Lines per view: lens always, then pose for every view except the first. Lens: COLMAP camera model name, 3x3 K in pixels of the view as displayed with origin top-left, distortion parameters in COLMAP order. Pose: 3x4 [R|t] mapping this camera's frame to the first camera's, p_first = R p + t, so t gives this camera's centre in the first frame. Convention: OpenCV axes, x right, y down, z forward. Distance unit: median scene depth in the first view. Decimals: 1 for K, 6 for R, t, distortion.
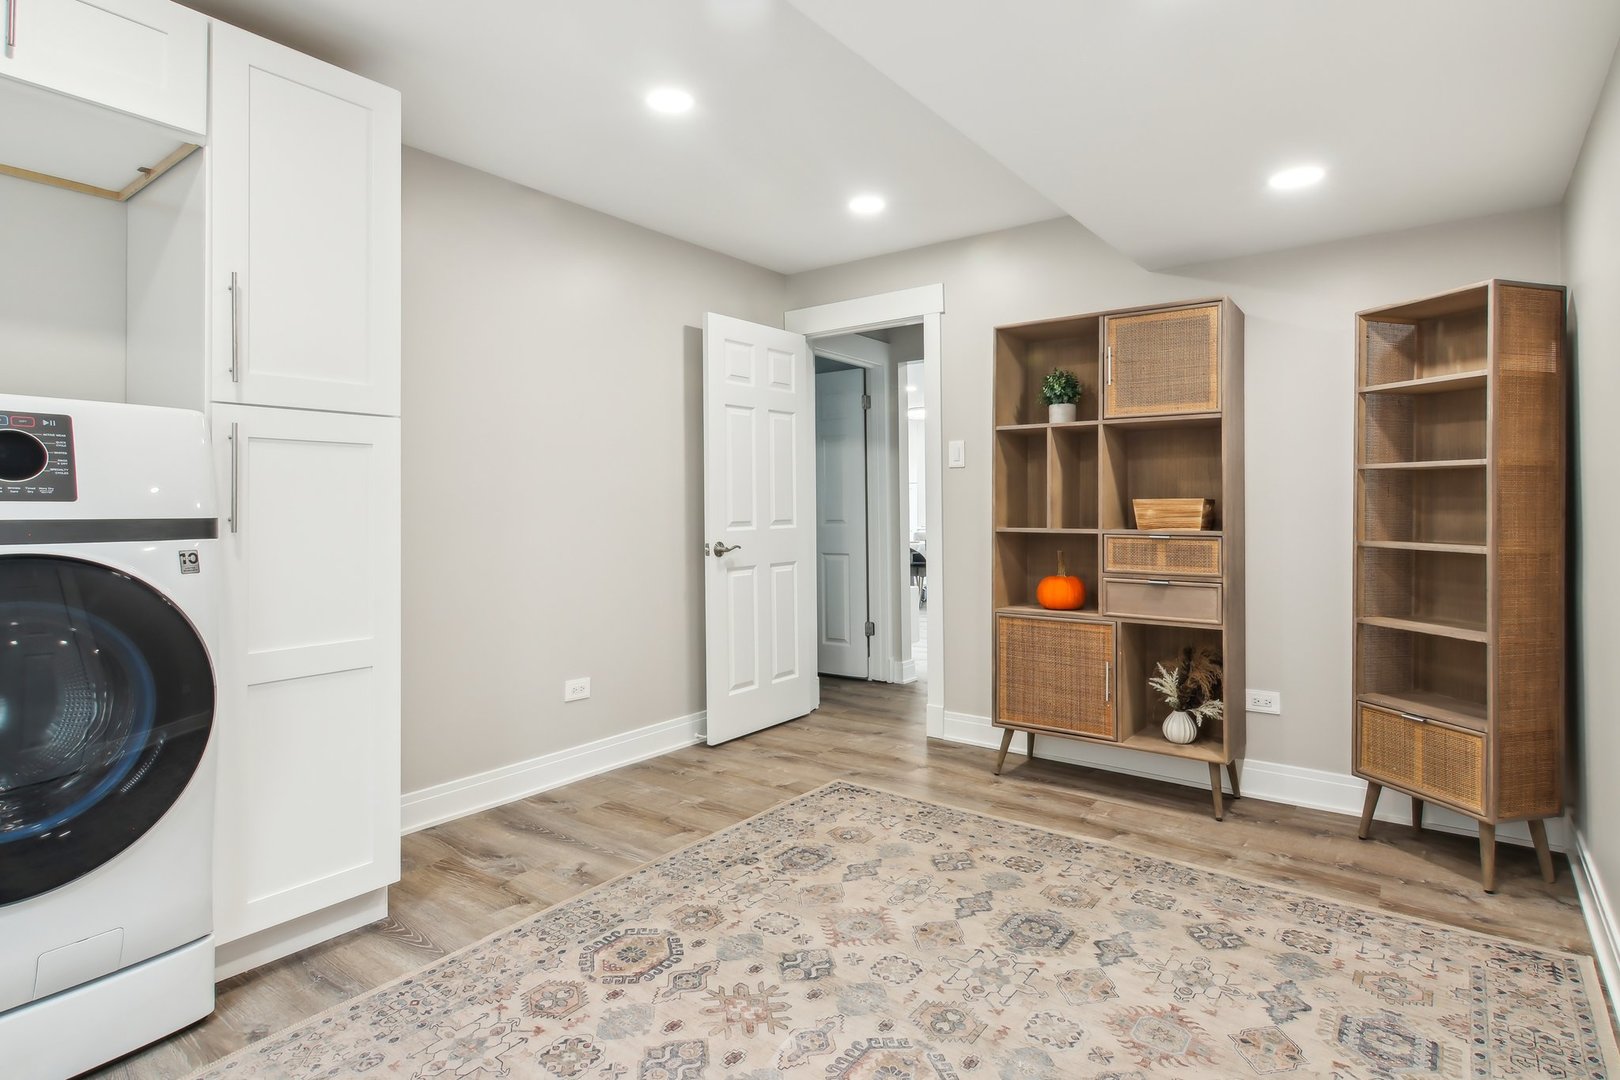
lens RADIAL K [[840.5, 0, 803.9], [0, 840.5, 544.1], [0, 0, 1]] dist [-0.001242, 0.000569]
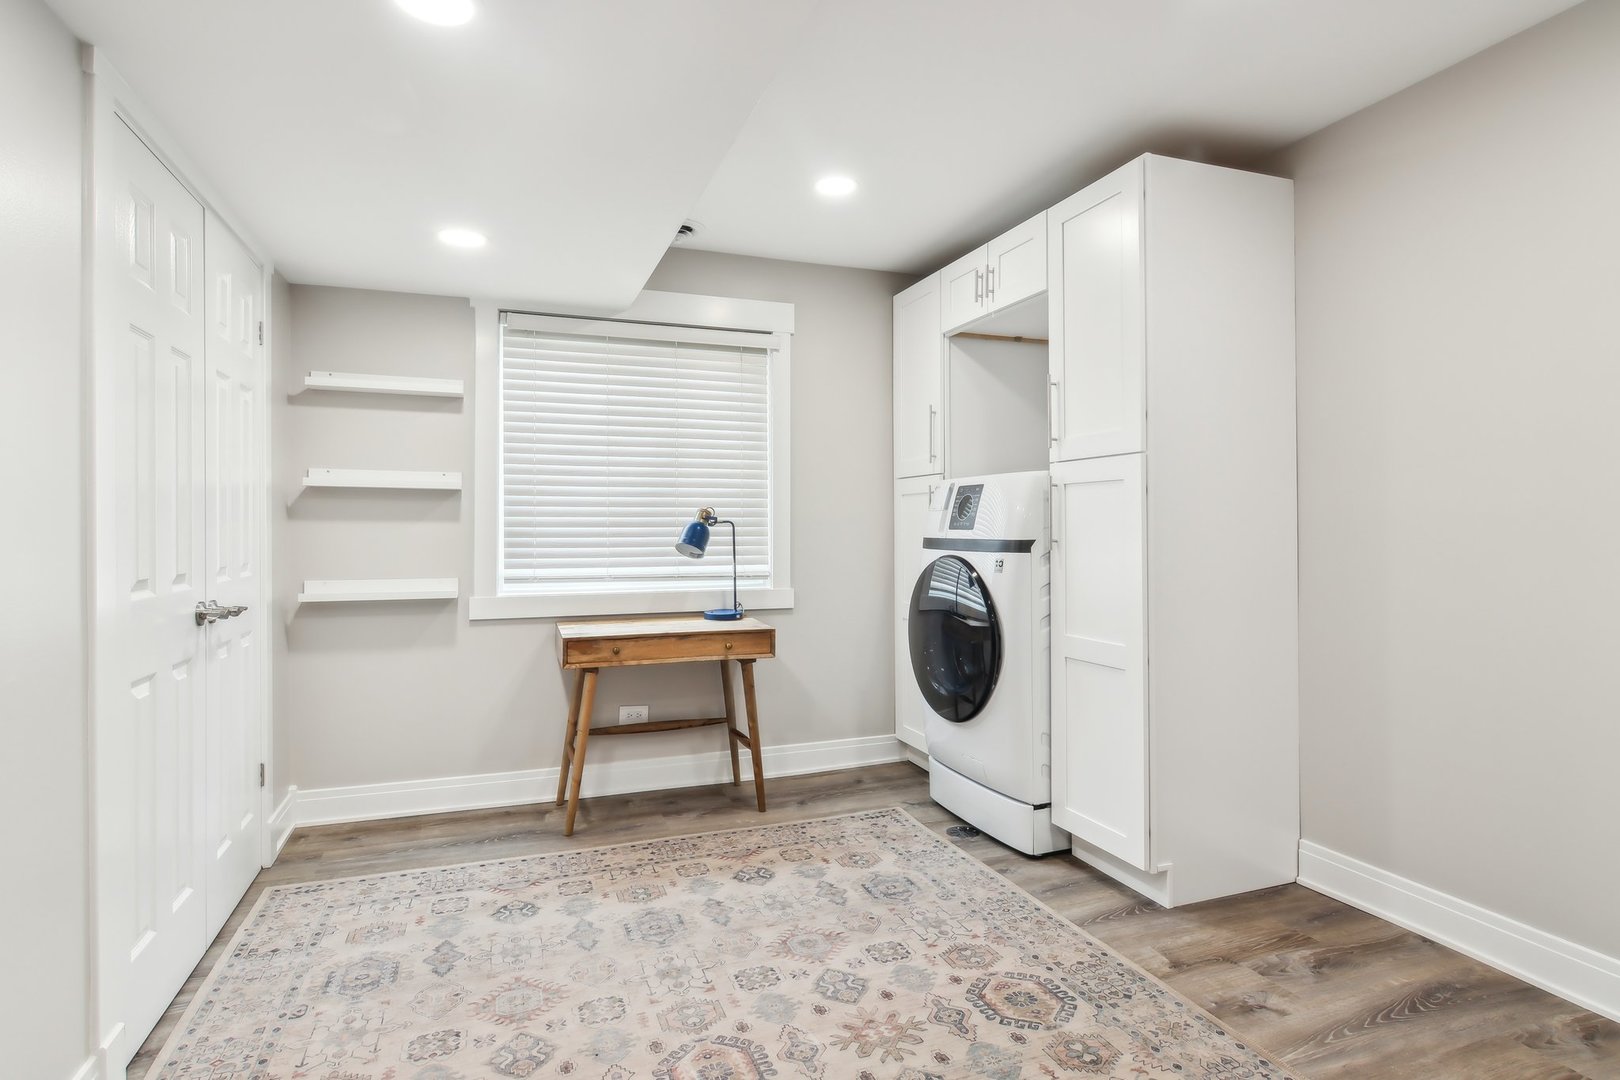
lens RADIAL K [[840.5, 0, 803.9], [0, 840.5, 544.1], [0, 0, 1]] dist [-0.001242, 0.000569]
pose [[-0.534741, 0.023883, -0.844678, 0.752862], [-0.027575, 0.998575, 0.045691, -0.073576], [0.844566, 0.047725, -0.533321, 1.315735]]
